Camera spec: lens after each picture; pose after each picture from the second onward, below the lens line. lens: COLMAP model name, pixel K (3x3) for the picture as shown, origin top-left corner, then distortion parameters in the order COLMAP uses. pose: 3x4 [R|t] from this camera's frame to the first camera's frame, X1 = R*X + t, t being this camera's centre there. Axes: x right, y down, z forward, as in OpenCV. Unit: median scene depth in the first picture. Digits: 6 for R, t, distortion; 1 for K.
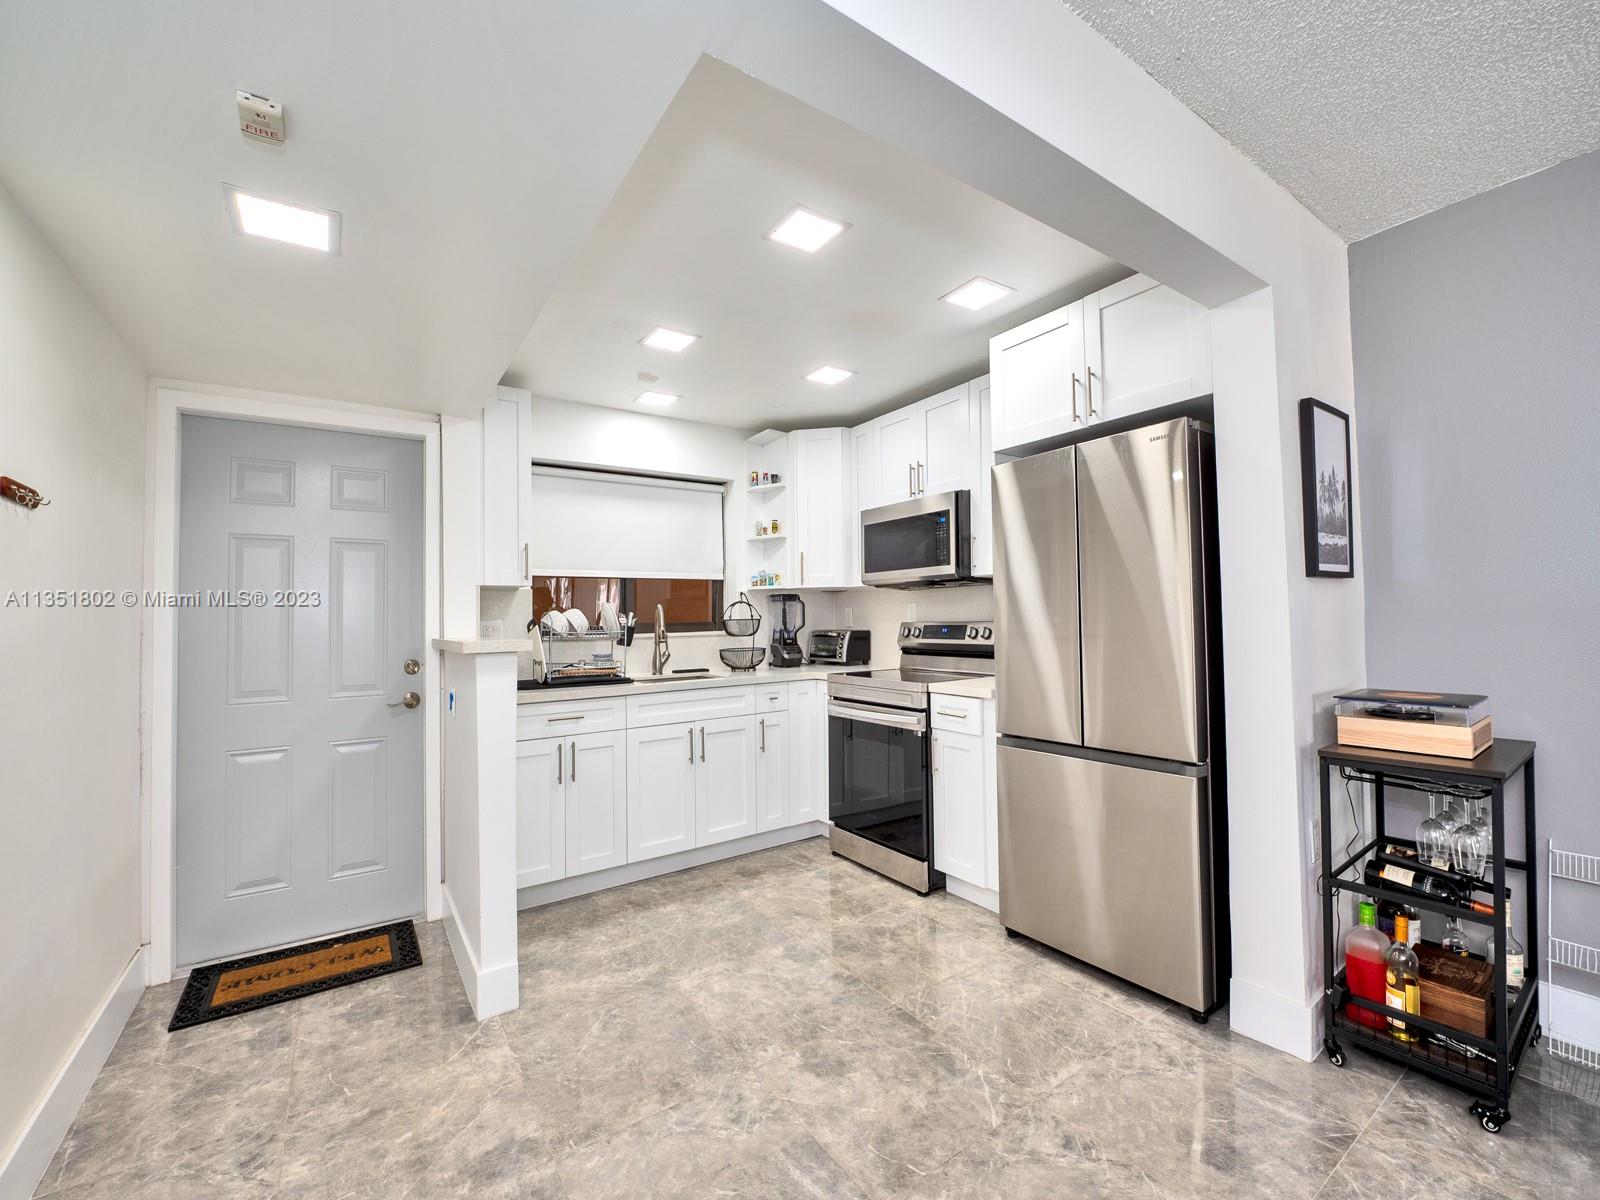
lens RADIAL K [[666.0, 0, 789.6], [0, 666.0, 606.1], [0, 0, 1]] dist [0.011405, -0.002520]
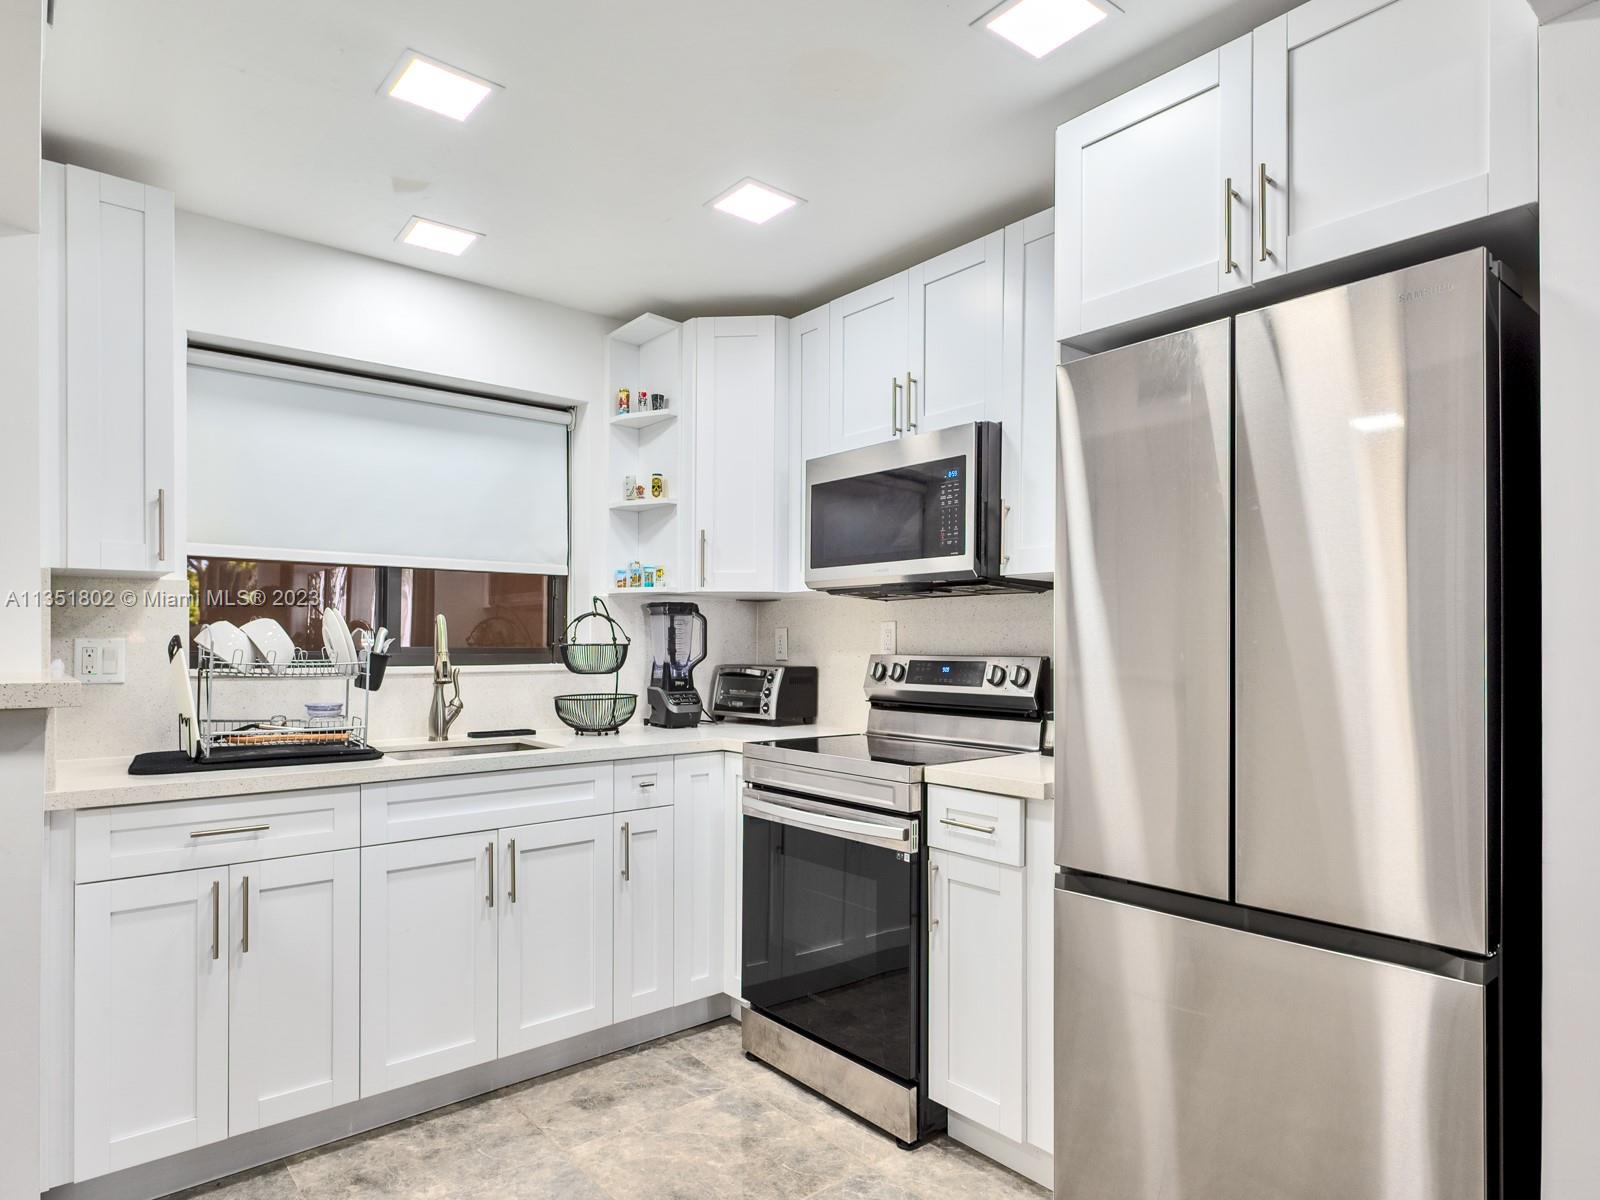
lens RADIAL K [[905.0, 0, 777.2], [0, 905.0, 651.0], [0, 0, 1]] dist [0.008938, -0.008224]
pose [[0.995718, 0.017469, 0.090773, 0.015161], [-0.019902, 0.999464, 0.025974, 0.002625], [-0.090271, -0.027670, 0.995533, 0.242648]]
